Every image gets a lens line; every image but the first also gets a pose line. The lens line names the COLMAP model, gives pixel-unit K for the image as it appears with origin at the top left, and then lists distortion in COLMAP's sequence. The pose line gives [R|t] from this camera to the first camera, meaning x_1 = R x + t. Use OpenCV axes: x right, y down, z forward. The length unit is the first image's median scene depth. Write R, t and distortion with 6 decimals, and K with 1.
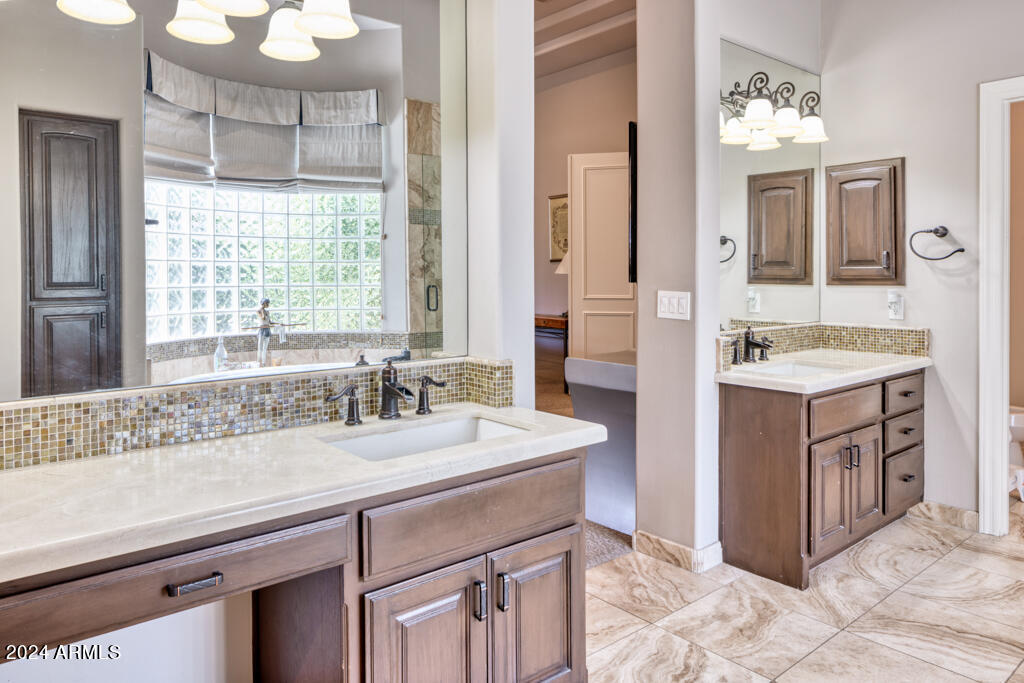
lens RADIAL K [[700.1, 0, 512.6], [0, 700.1, 287.6], [0, 0, 1]] dist [0.001906, 0.000269]
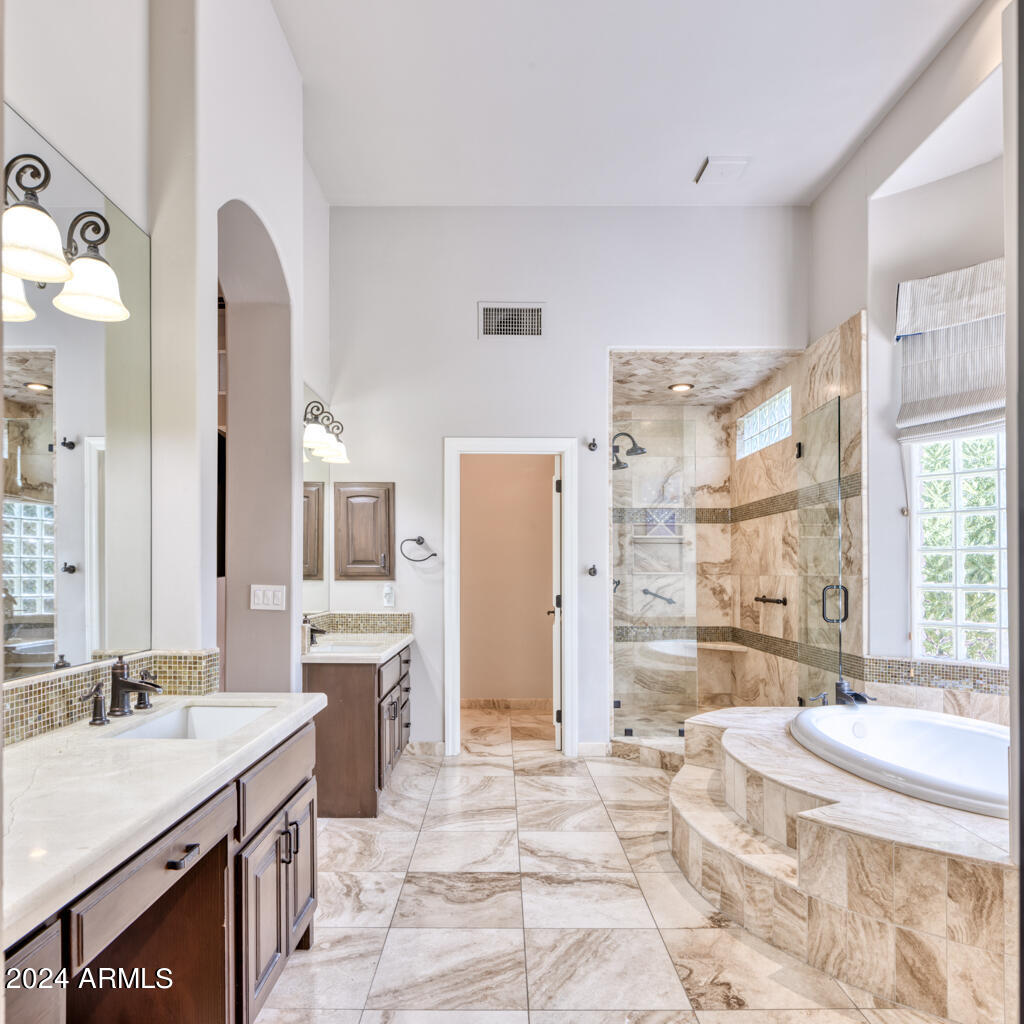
lens RADIAL K [[724.2, 0, 510.8], [0, 724.2, 574.1], [0, 0, 1]] dist [-0.002093, -0.001542]
pose [[0.639763, 0.006053, 0.768549, -0.365405], [0.006585, 0.999889, -0.013357, 0.005182], [-0.768544, 0.013606, 0.639652, -0.033132]]
